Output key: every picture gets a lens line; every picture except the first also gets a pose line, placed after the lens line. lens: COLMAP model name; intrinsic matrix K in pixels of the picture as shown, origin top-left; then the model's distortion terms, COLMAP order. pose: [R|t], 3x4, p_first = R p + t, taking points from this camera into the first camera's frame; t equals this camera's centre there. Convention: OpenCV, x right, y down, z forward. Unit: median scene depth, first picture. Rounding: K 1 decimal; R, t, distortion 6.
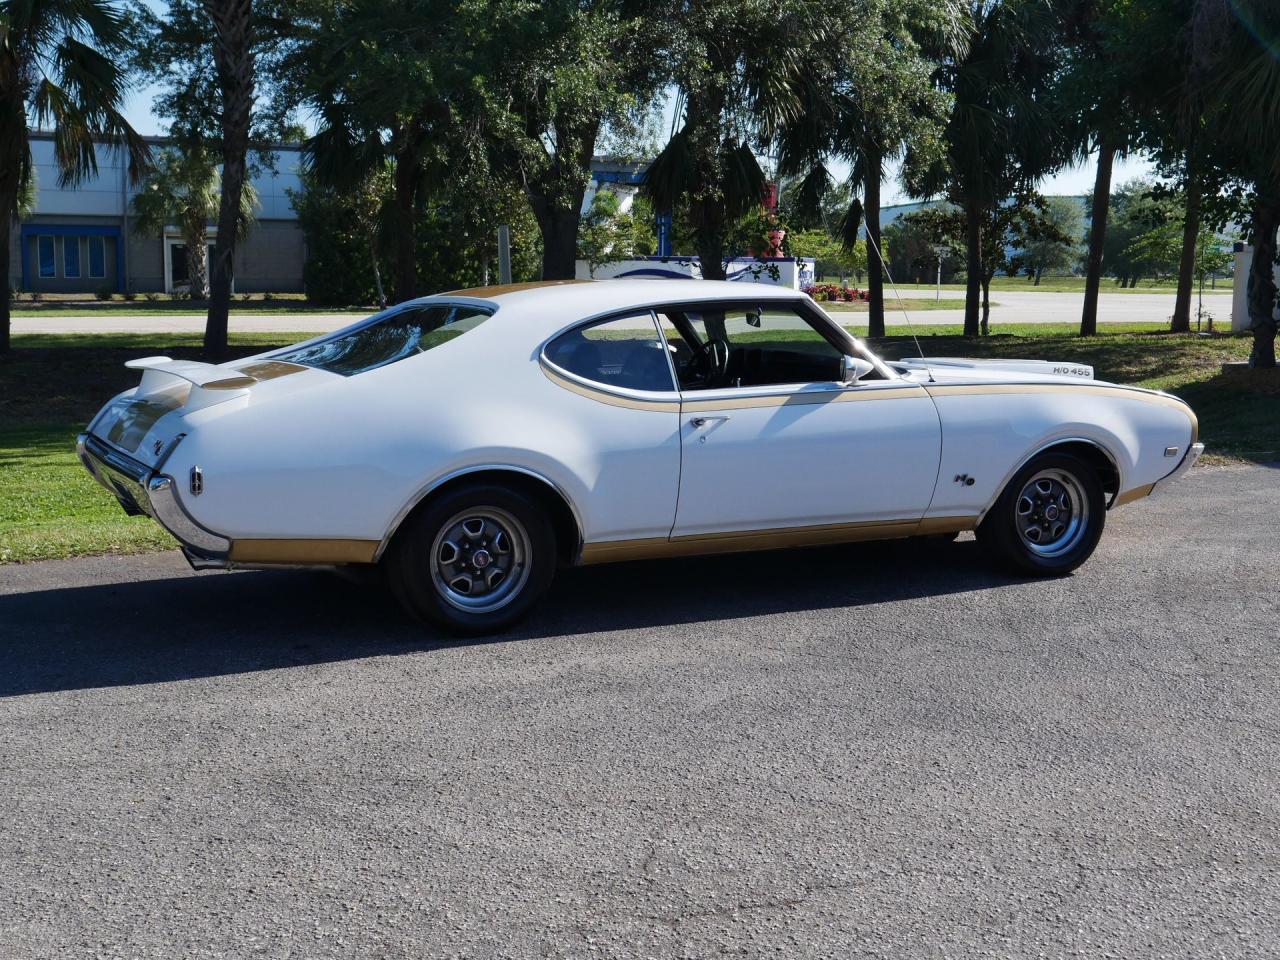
lens RADIAL K [[1576.7, 0, 640.0], [0, 1576.7, 480.0], [0, 0, 1]] dist [0.004486, -0.008197]
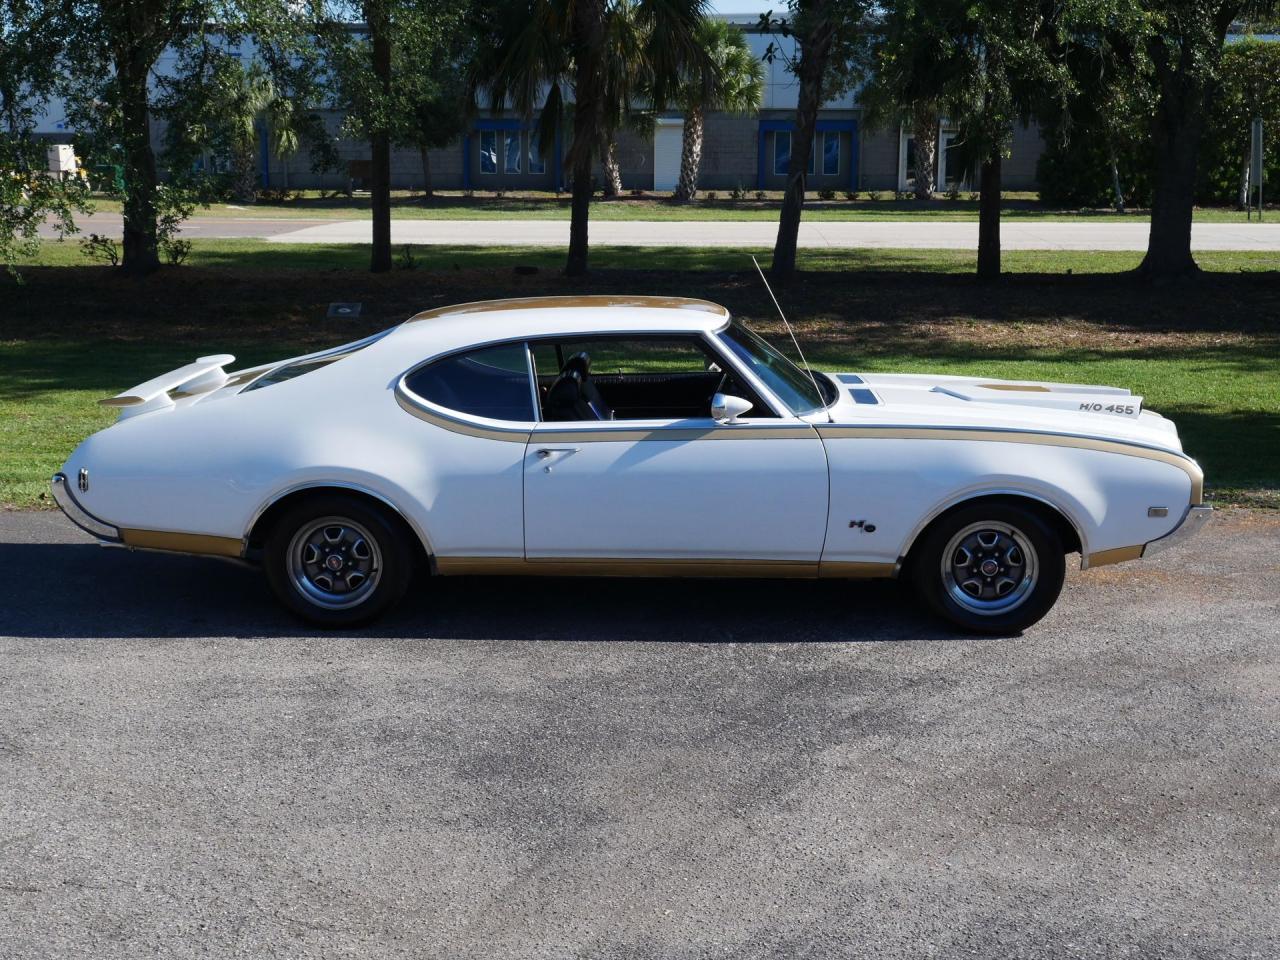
lens RADIAL K [[1735.5, 0, 640.0], [0, 1735.5, 480.0], [0, 0, 1]] dist [-0.002245, 0.020730]
pose [[0.879953, 0.085776, -0.467253, 0.545752], [-0.059094, 0.995689, 0.071496, -0.090223], [0.471371, -0.035301, 0.881228, 0.006019]]
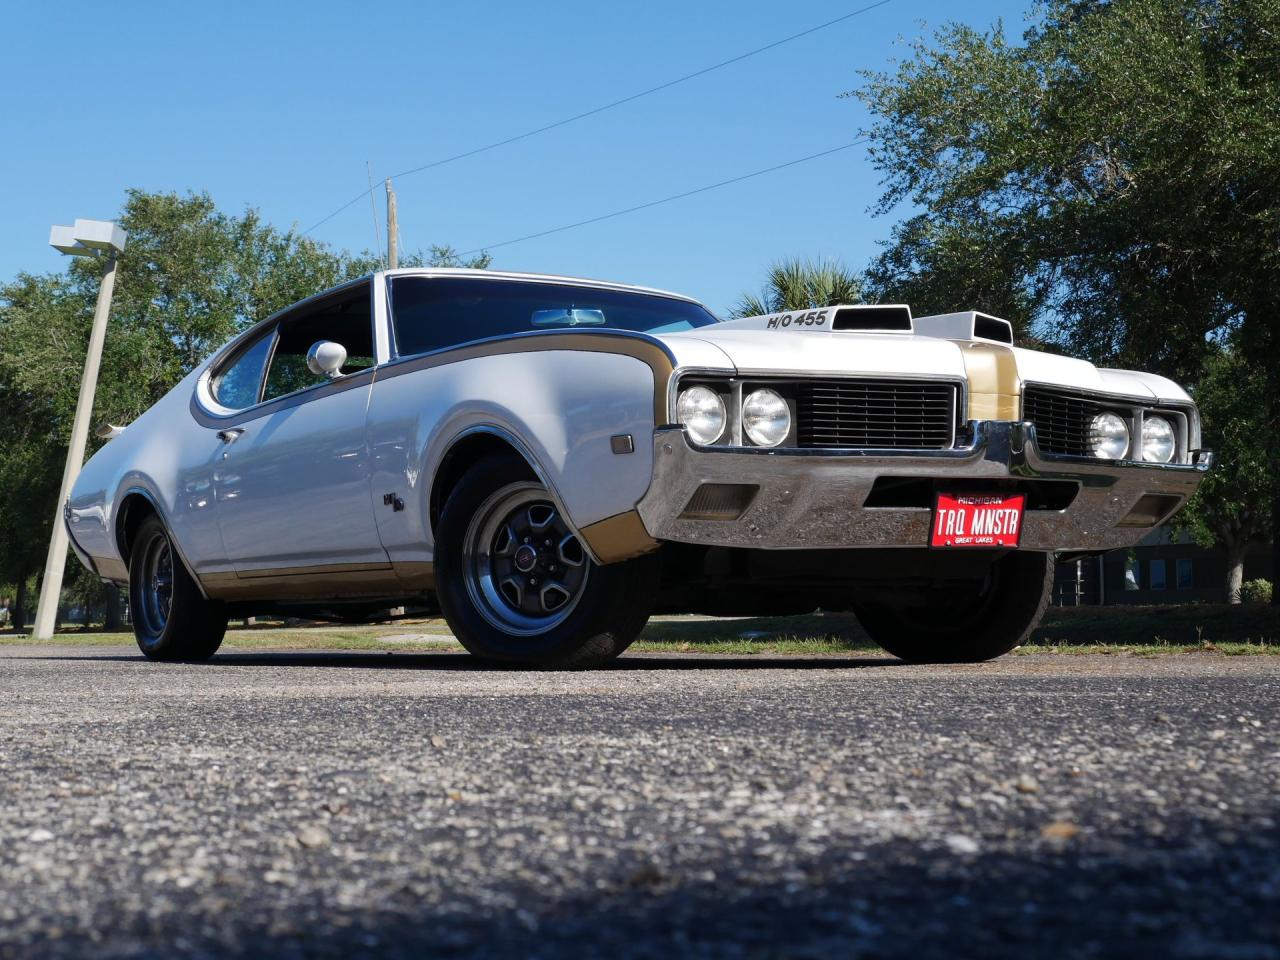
lens RADIAL K [[1940.3, 0, 640.0], [0, 1940.3, 480.0], [0, 0, 1]] dist [-0.004419, -0.034844]
pose [[0.095243, -0.080193, -0.992219, 0.971708], [-0.115200, 0.989165, -0.091004, 0.050827], [0.988766, 0.122971, 0.084973, 0.974875]]
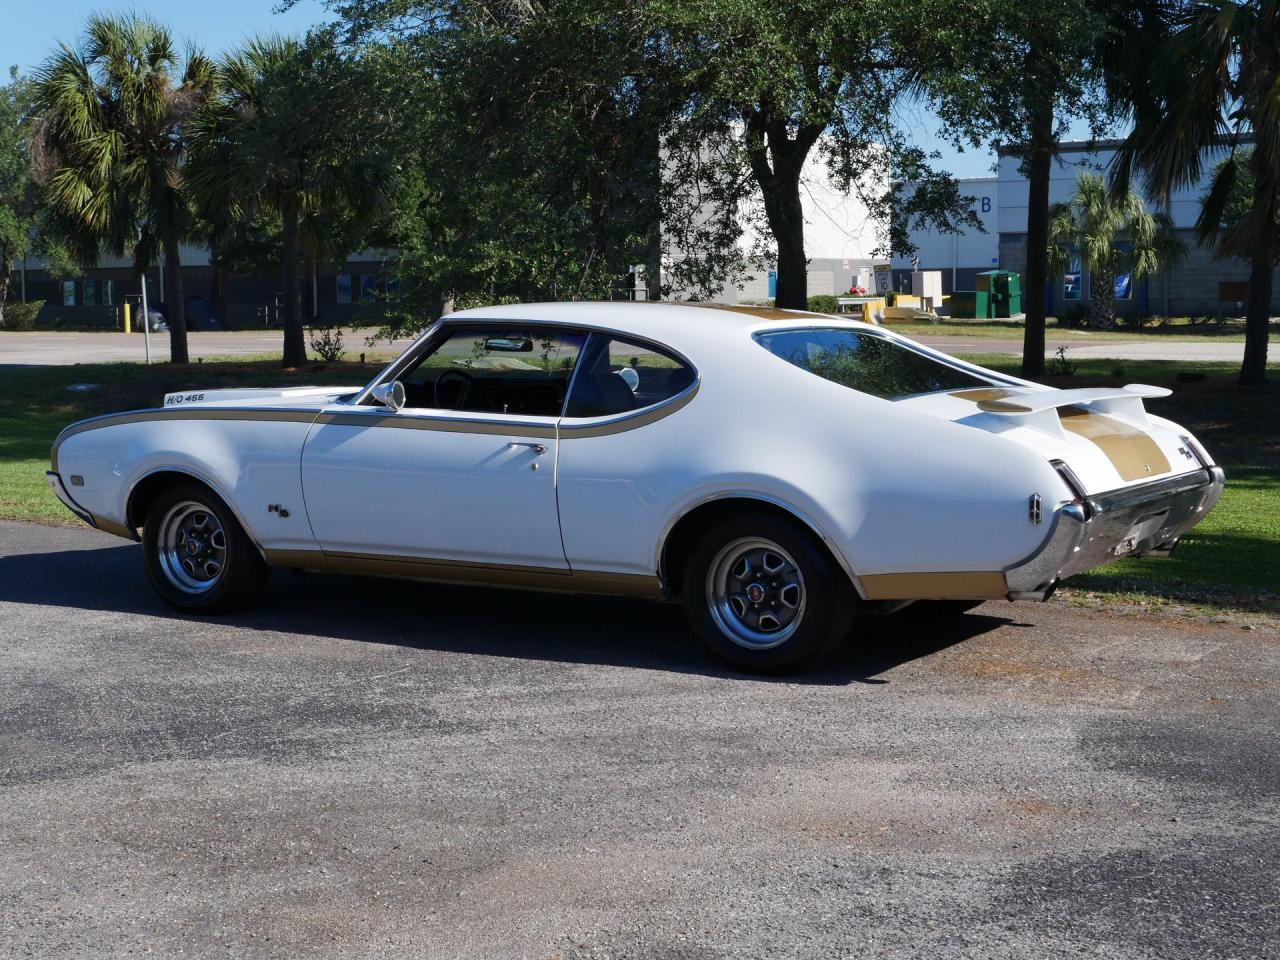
lens RADIAL K [[1874.0, 0, 640.0], [0, 1874.0, 480.0], [0, 0, 1]] dist [0.004625, -0.052592]
pose [[0.507272, 0.073041, -0.858685, 0.994413], [-0.098544, 0.994782, 0.026403, -0.062948], [0.856133, 0.071224, 0.511823, 0.532781]]
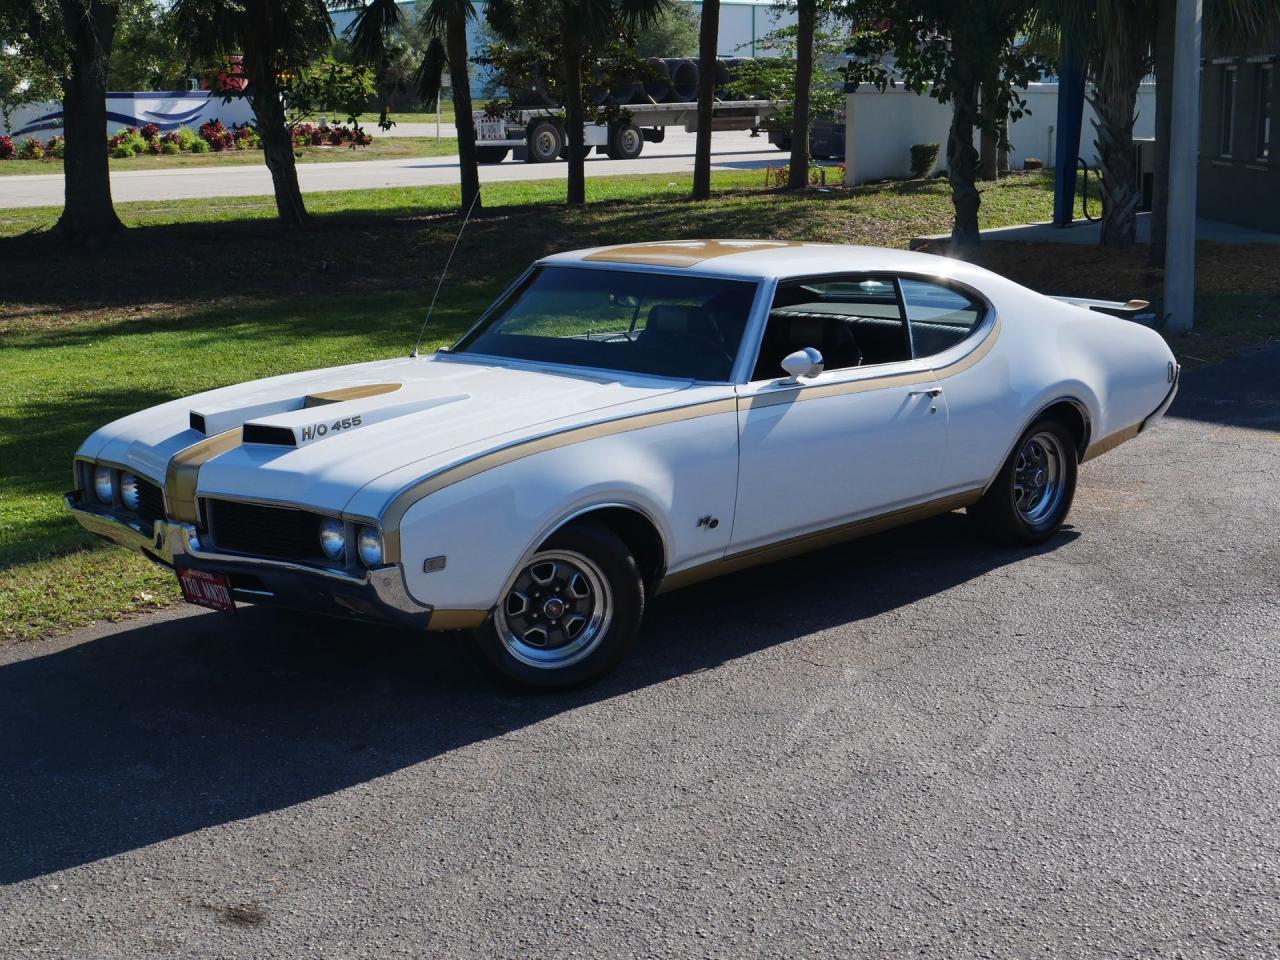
lens RADIAL K [[1940.3, 0, 640.0], [0, 1940.3, 480.0], [0, 0, 1]] dist [-0.004419, -0.034844]
pose [[0.948373, -0.076281, 0.307848, -0.351757], [0.055396, 0.995565, 0.076034, -0.089022], [-0.312283, -0.055055, 0.948393, 0.033176]]
